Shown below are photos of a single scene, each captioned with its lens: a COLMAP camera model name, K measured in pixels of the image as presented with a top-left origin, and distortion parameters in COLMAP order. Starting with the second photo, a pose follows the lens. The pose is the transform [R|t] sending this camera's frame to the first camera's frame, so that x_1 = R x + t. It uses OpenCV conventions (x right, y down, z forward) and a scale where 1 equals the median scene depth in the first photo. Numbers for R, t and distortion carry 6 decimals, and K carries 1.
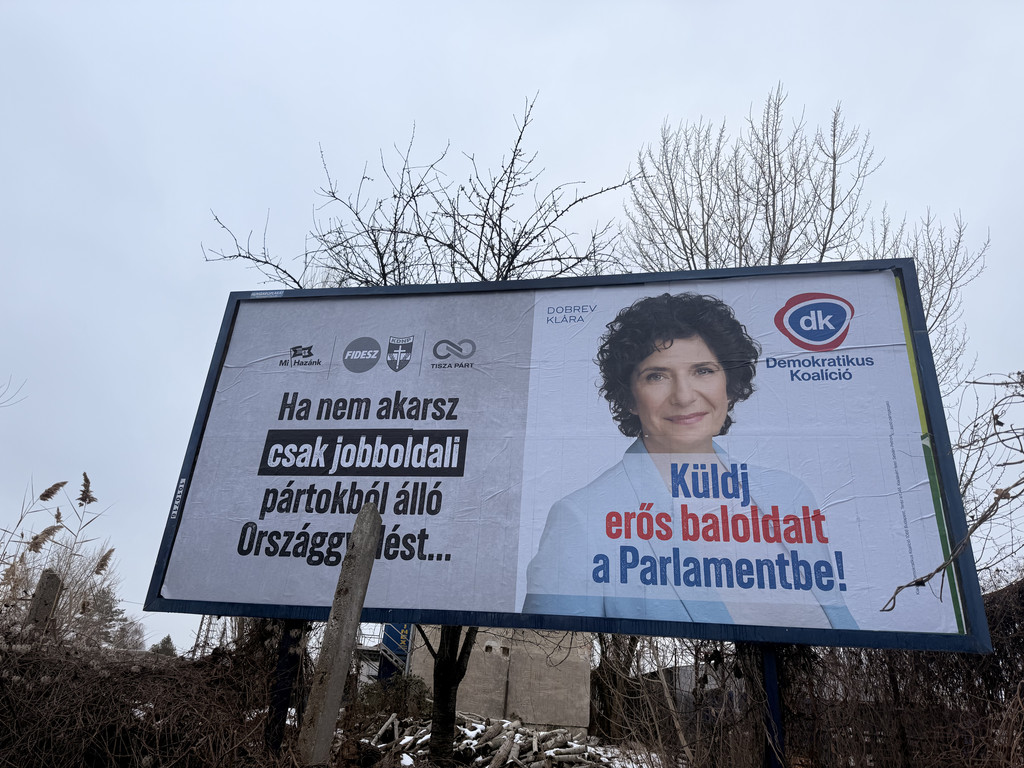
lens RADIAL K [[717.4, 0, 502.0], [0, 717.4, 380.6], [0, 0, 1]] dist [0.050166, -0.005371]
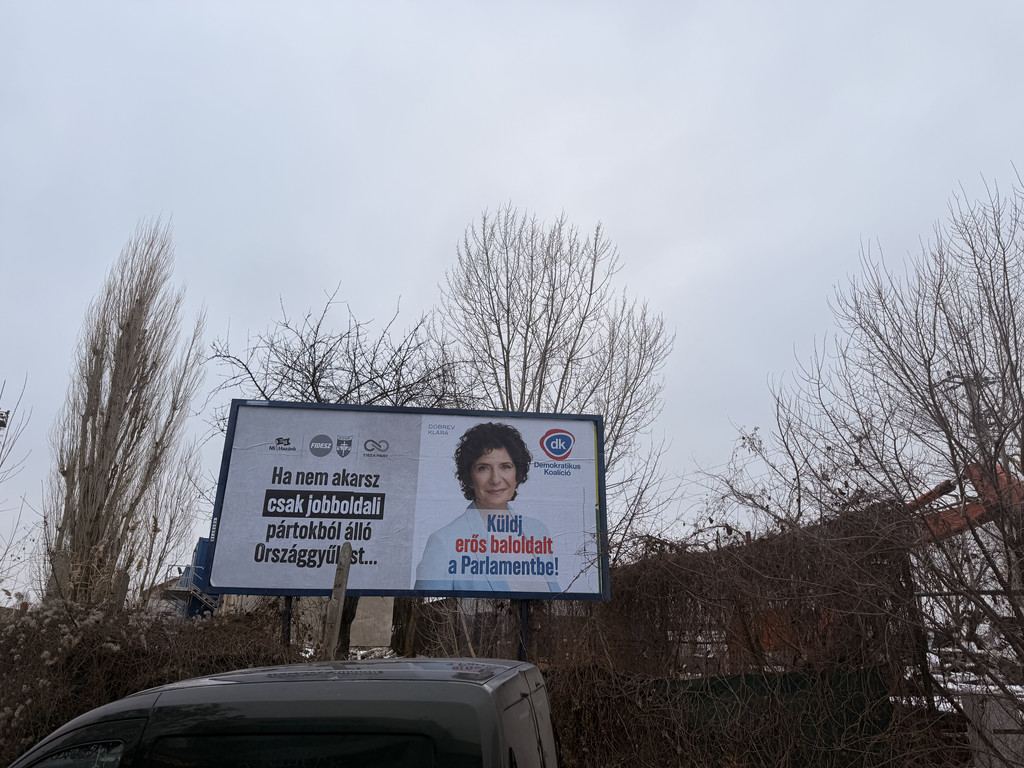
lens RADIAL K [[698.0, 0, 519.8], [0, 698.0, 372.0], [0, 0, 1]] dist [0.024790, -0.003572]
pose [[0.948855, 0.054358, 0.310998, -0.300127], [-0.078125, 0.994857, 0.064473, -0.396586], [-0.305894, -0.085472, 0.948221, -0.830605]]
